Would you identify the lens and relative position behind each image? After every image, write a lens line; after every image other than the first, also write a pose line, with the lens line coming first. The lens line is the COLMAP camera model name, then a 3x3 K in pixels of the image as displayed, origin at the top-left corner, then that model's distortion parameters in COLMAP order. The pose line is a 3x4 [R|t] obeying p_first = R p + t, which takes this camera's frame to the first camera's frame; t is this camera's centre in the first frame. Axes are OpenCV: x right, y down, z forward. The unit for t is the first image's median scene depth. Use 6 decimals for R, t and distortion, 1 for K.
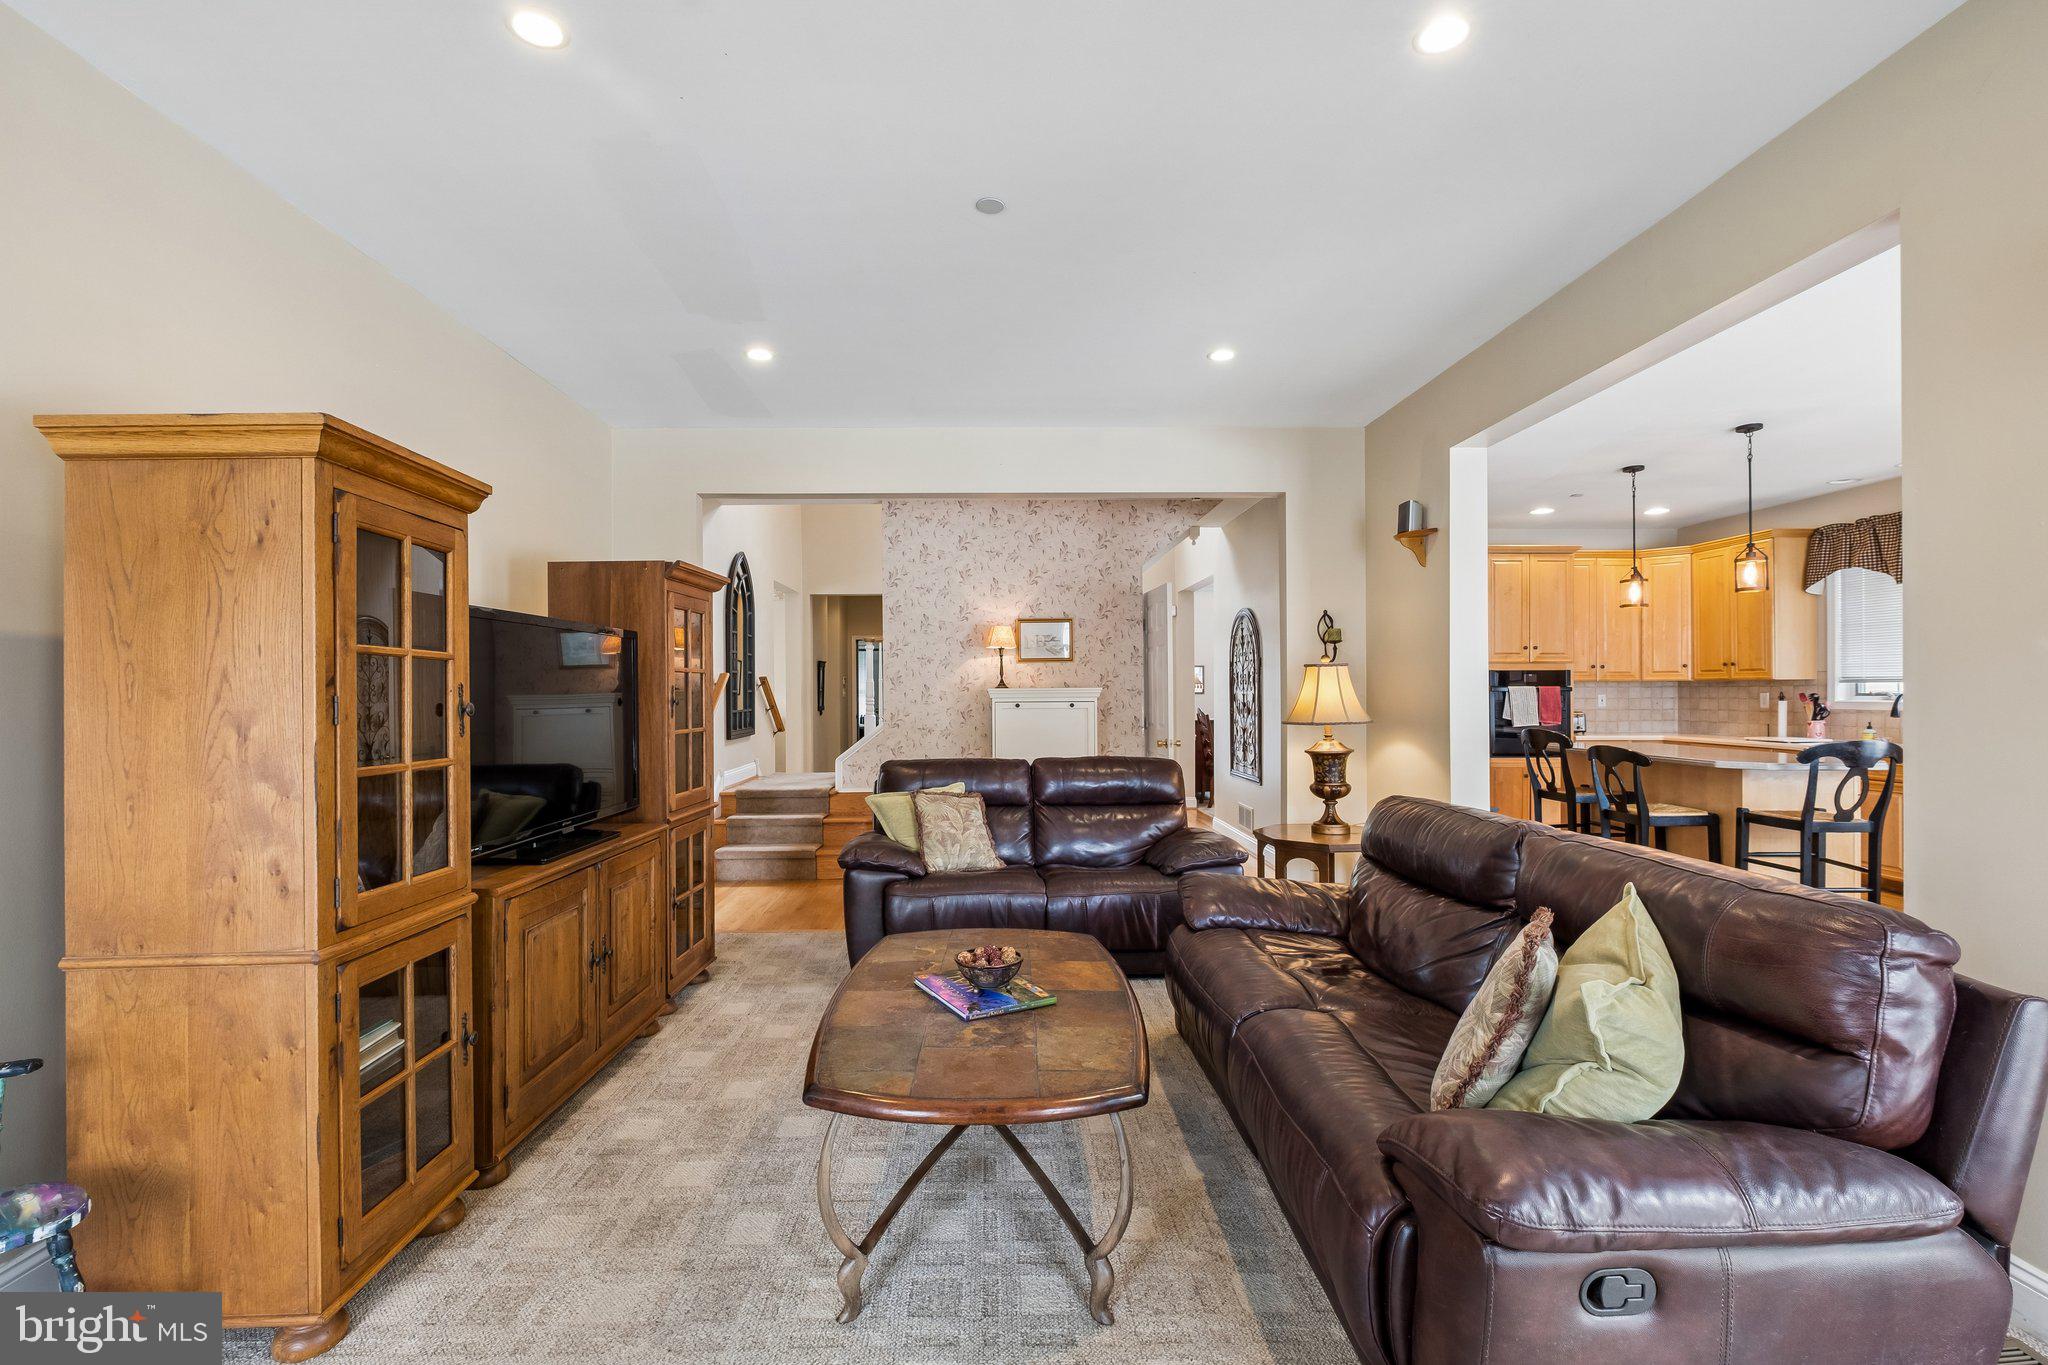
lens RADIAL K [[900.2, 0, 1012.1], [0, 900.2, 691.1], [0, 0, 1]] dist [-0.003730, 0.000042]
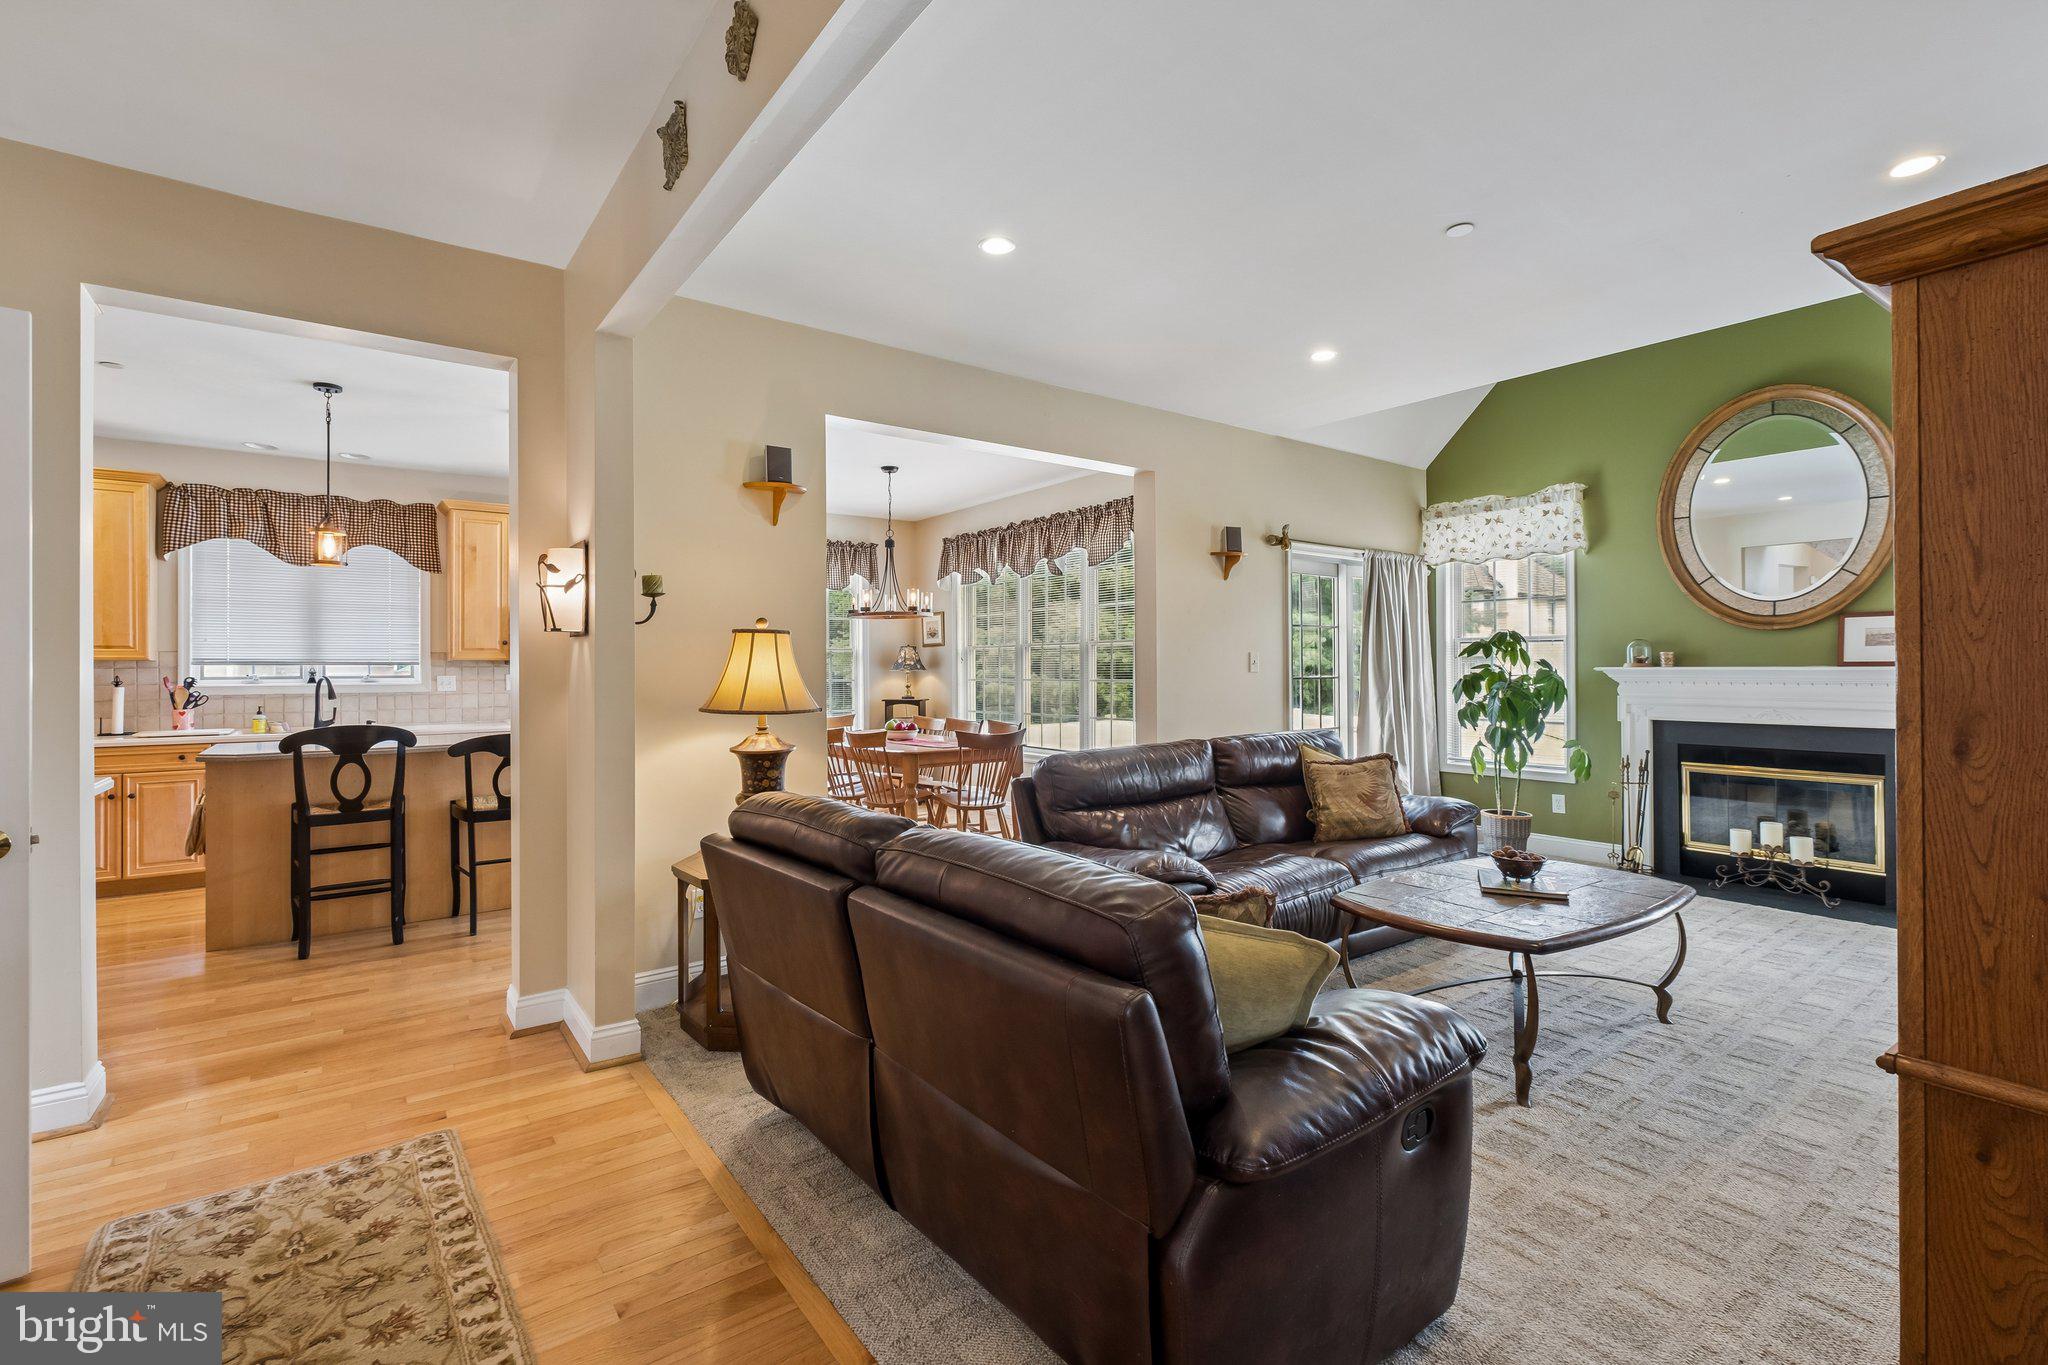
lens RADIAL K [[909.8, 0, 1002.9], [0, 909.8, 666.7], [0, 0, 1]] dist [-0.002126, 0.000082]
pose [[-0.569655, 0.008955, 0.821835, -0.370155], [0.008039, 0.999954, -0.005324, 0.004908], [-0.821845, 0.003574, -0.569700, 1.255670]]
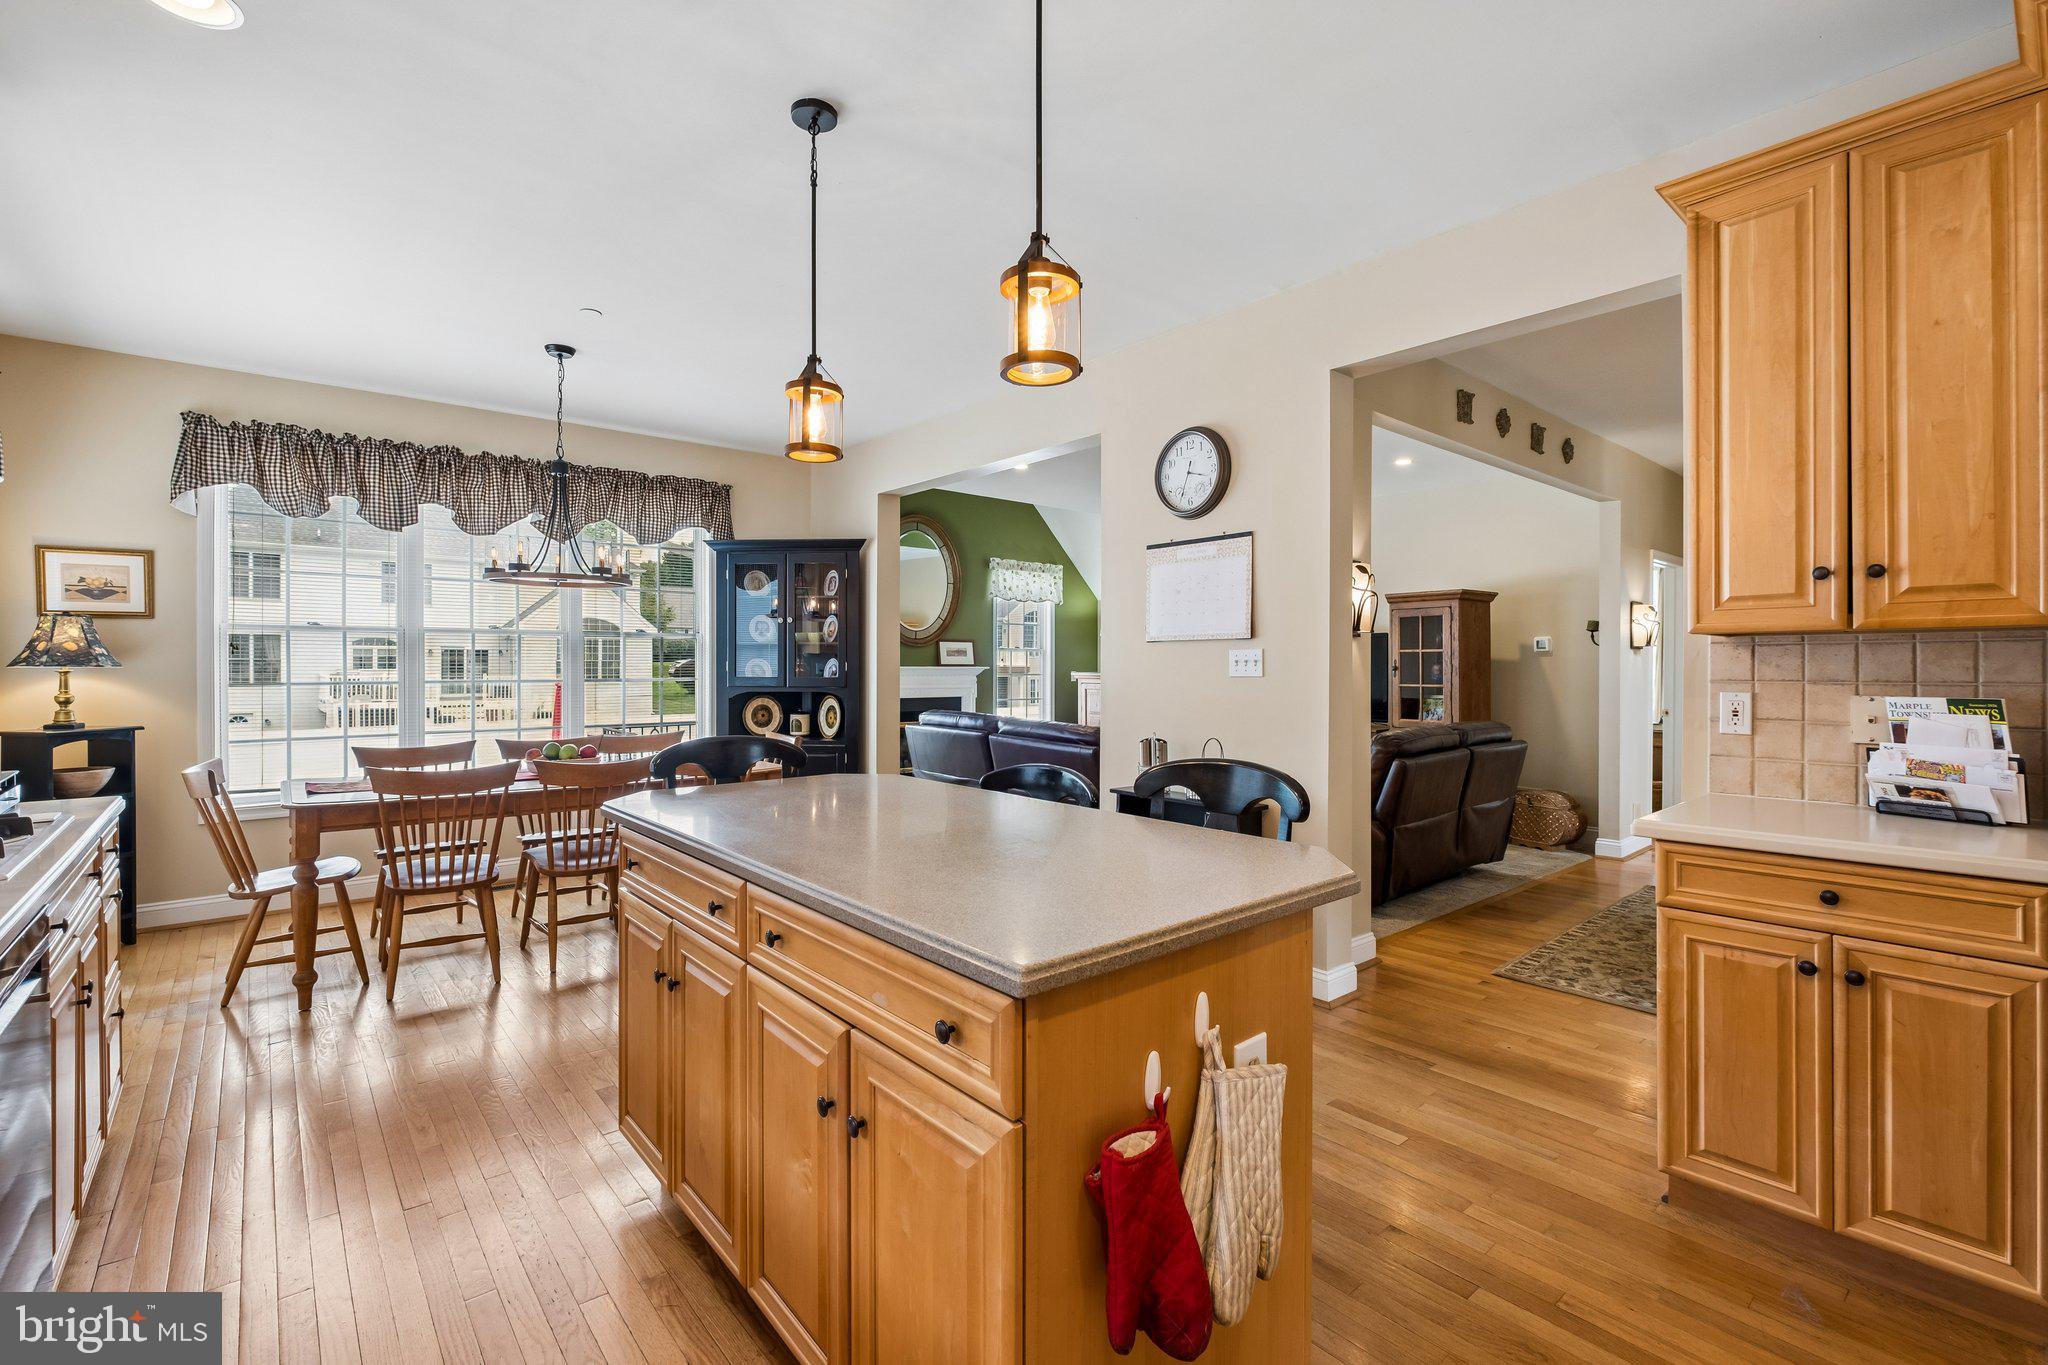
lens RADIAL K [[906.0, 0, 1014.3], [0, 906.0, 670.0], [0, 0, 1]] dist [-0.001984, 0.000714]
pose [[-0.779954, 0.006451, -0.625804, 1.144479], [0.002537, 0.999971, 0.007147, -0.000038], [0.625832, 0.003987, -0.779948, 1.588268]]
